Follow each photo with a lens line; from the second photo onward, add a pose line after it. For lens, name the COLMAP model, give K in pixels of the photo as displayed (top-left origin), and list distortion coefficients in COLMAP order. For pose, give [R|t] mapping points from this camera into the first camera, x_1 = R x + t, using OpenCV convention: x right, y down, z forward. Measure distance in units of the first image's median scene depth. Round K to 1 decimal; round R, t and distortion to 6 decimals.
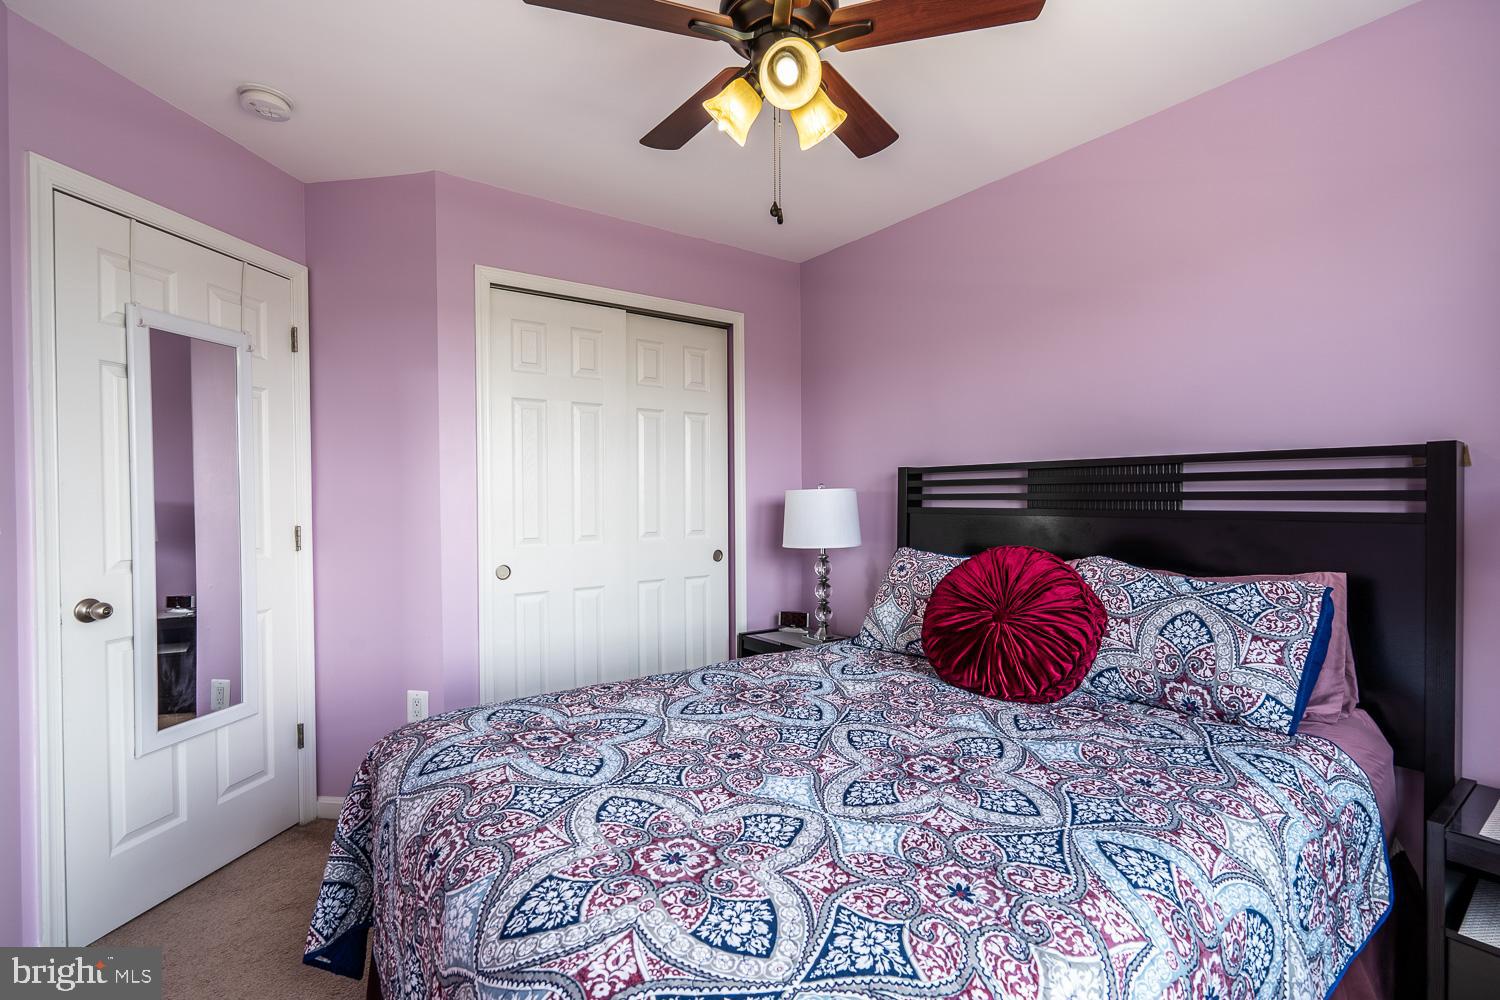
lens RADIAL K [[677.3, 0, 749.5], [0, 677.3, 502.6], [0, 0, 1]] dist [-0.007022, 0.000430]
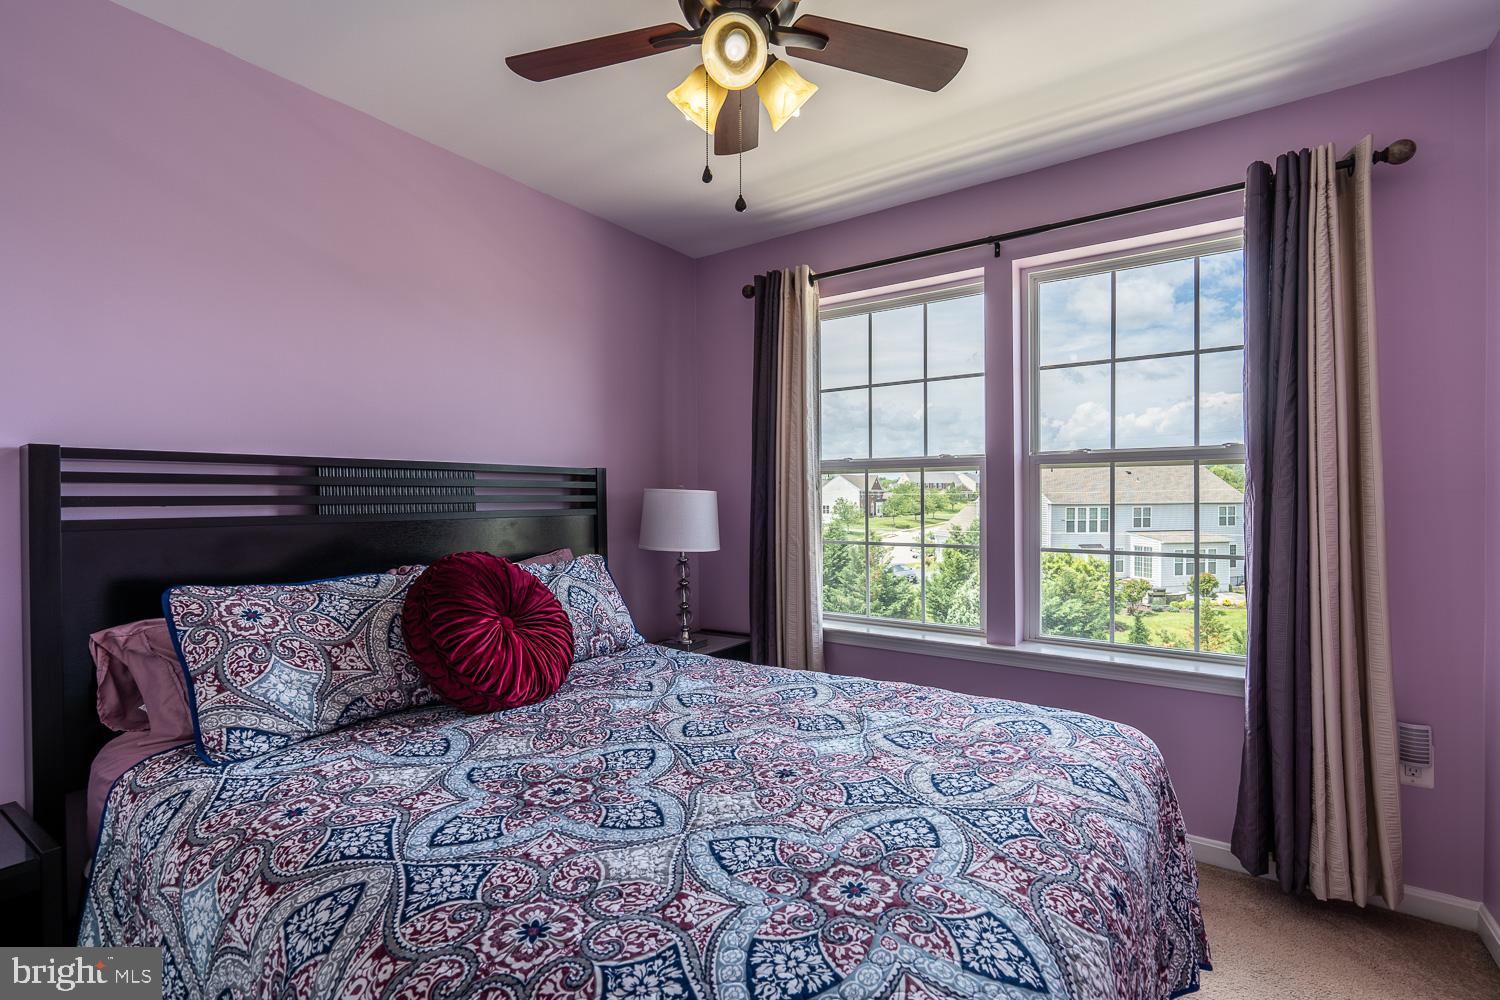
lens RADIAL K [[712.4, 0, 755.7], [0, 712.4, 483.0], [0, 0, 1]] dist [-0.004945, -0.000049]
pose [[-0.342095, 0.028693, 0.939227, -0.801861], [0.016871, 0.999560, -0.024391, 0.006267], [-0.939514, 0.007502, -0.342428, 1.187967]]
